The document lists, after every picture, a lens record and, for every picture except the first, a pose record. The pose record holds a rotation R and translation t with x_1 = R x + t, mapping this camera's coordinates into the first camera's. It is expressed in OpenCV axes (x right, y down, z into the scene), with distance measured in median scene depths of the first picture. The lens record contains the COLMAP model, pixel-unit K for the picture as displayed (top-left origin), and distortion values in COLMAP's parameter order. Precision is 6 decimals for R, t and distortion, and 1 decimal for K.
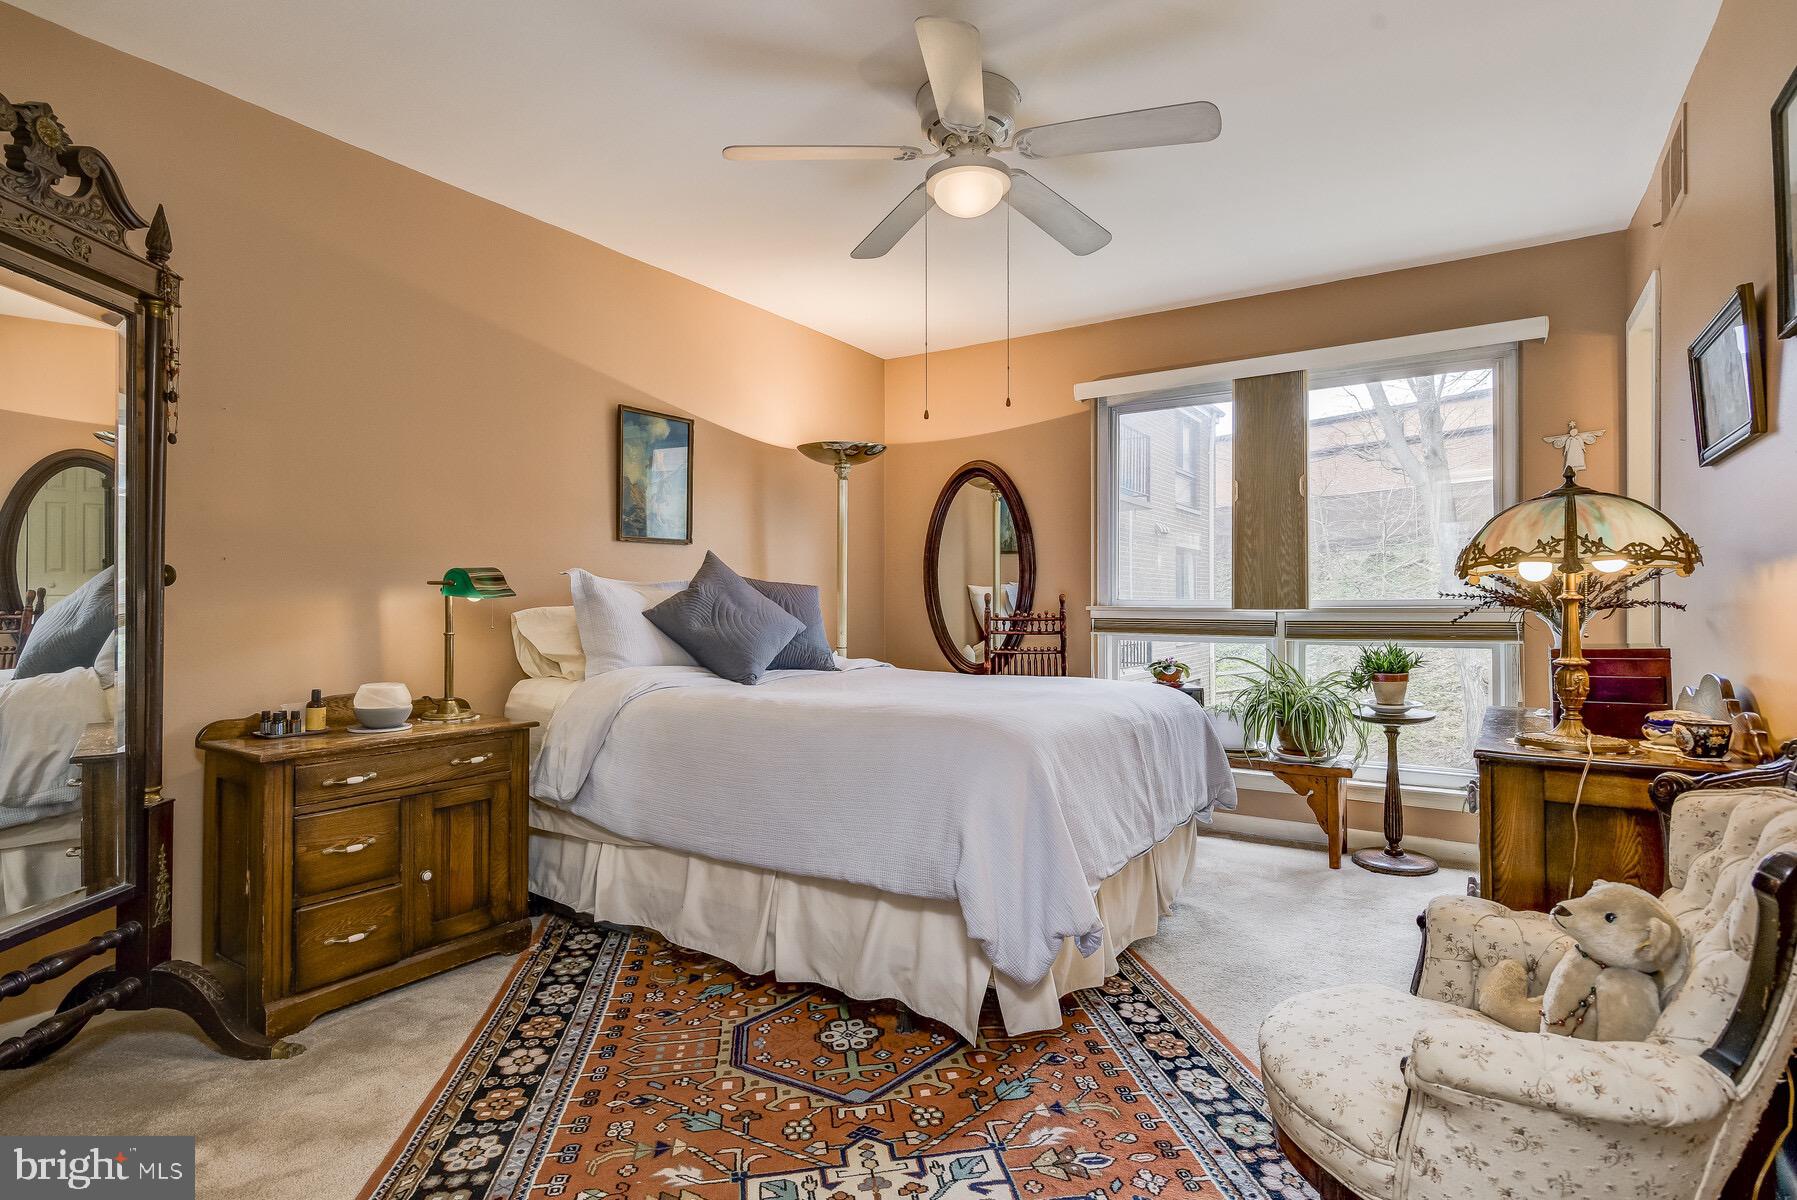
lens RADIAL K [[903.4, 0, 906.6], [0, 903.4, 601.3], [0, 0, 1]] dist [0.000665, -0.000699]
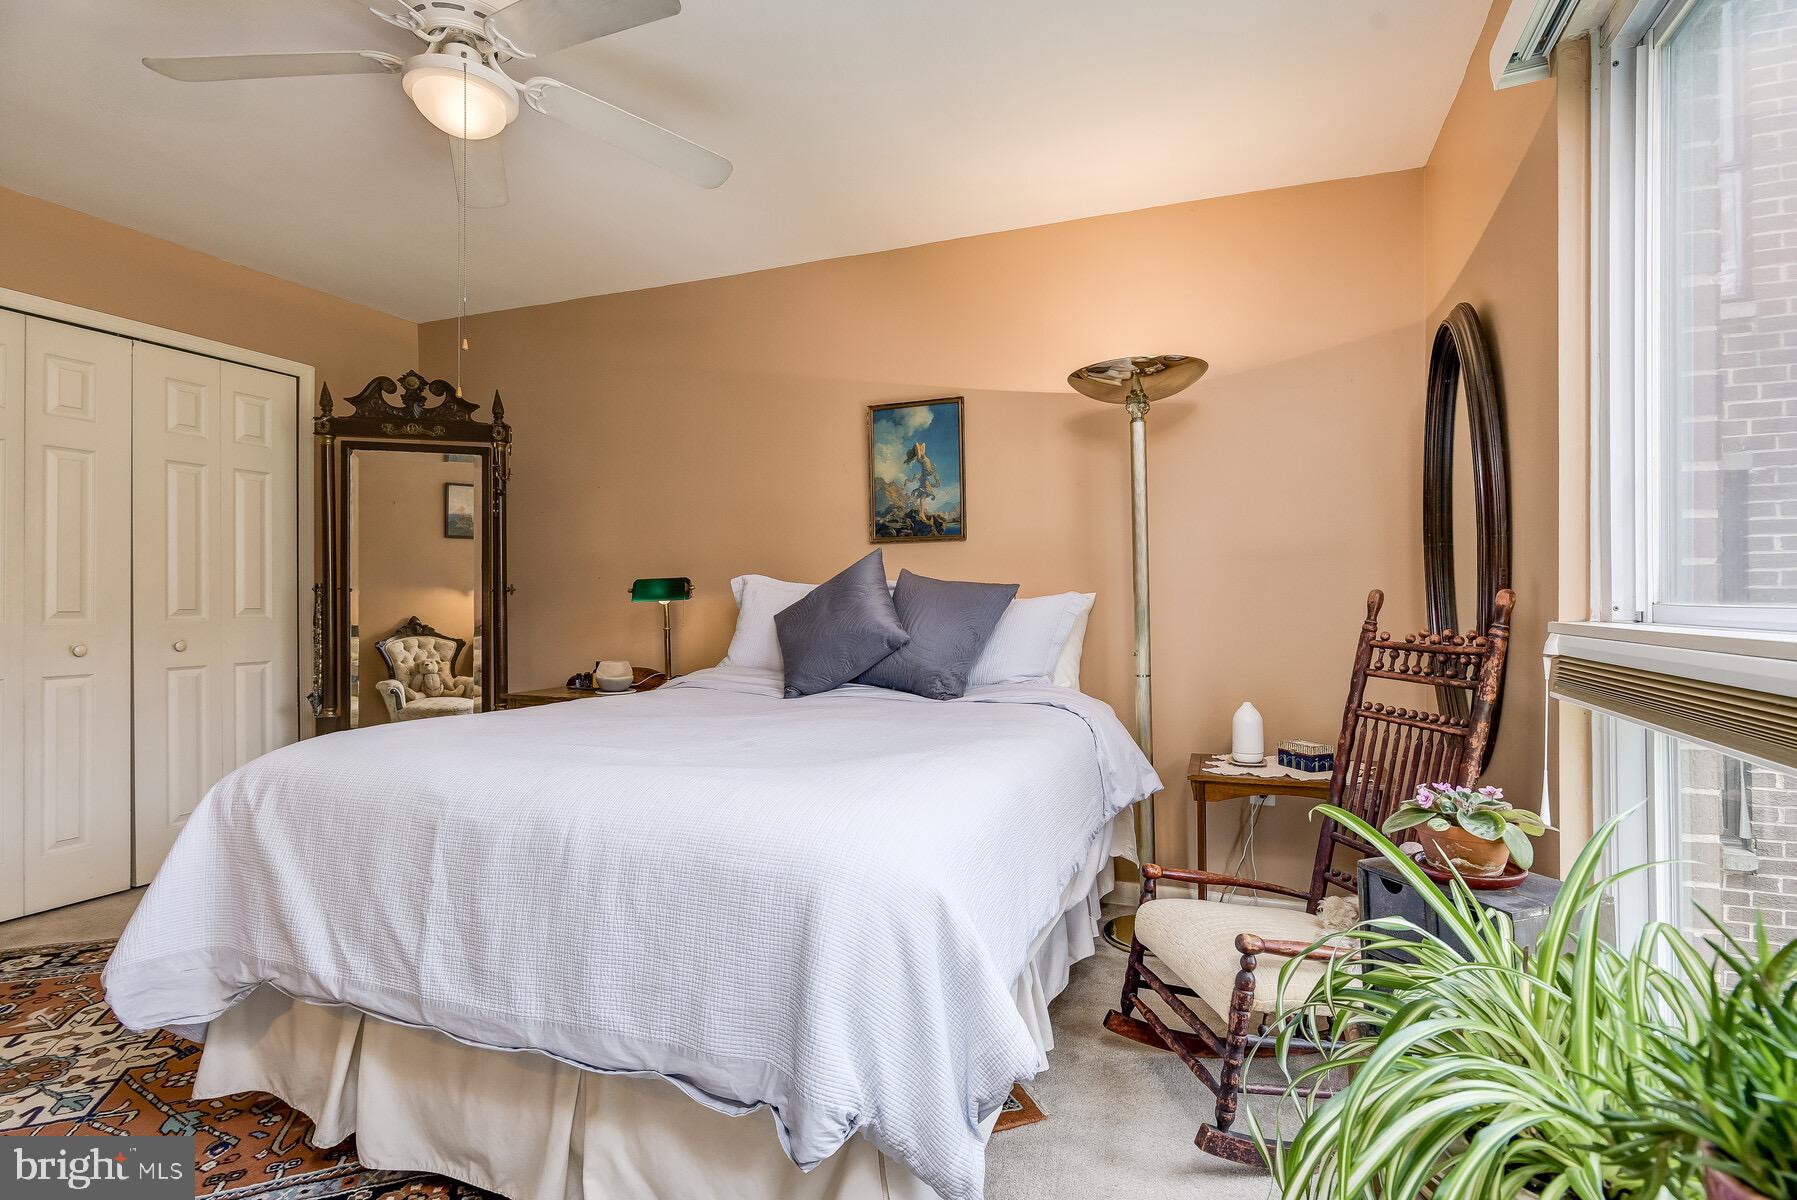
lens RADIAL K [[871.5, 0, 902.1], [0, 871.5, 602.0], [0, 0, 1]] dist [-0.002143, -0.001356]
pose [[0.195841, 0.001892, -0.980634, 1.112642], [0.000660, 0.999998, 0.002062, -0.007813], [0.980635, -0.001051, 0.195839, 1.498814]]
